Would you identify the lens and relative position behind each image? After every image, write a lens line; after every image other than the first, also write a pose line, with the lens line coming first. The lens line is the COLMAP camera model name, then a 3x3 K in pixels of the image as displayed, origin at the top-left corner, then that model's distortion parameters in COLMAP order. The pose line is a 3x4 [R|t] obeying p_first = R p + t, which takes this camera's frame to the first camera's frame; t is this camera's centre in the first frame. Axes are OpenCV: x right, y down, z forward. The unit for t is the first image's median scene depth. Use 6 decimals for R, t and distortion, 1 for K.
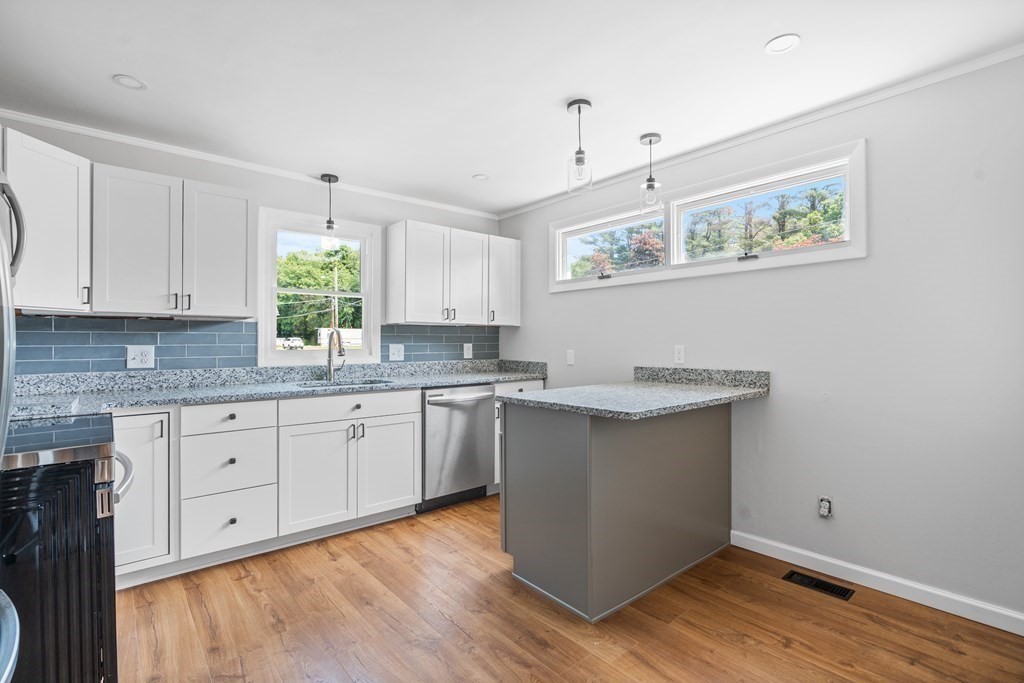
lens RADIAL K [[489.4, 0, 510.9], [0, 489.4, 341.0], [0, 0, 1]] dist [0.000424, 0.000019]
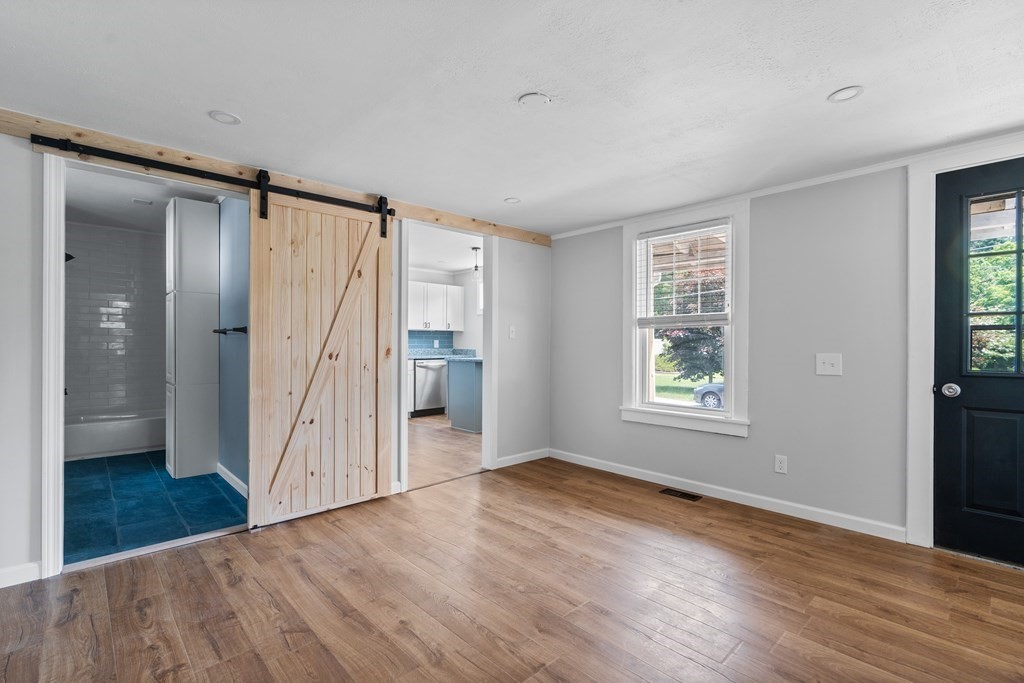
lens RADIAL K [[471.0, 0, 514.2], [0, 471.0, 343.1], [0, 0, 1]] dist [-0.010327, 0.000755]
pose [[0.998198, 0.003007, 0.059927, 0.118438], [-0.002856, 0.999993, -0.002603, 0.023018], [-0.059934, 0.002427, 0.998199, -0.959466]]
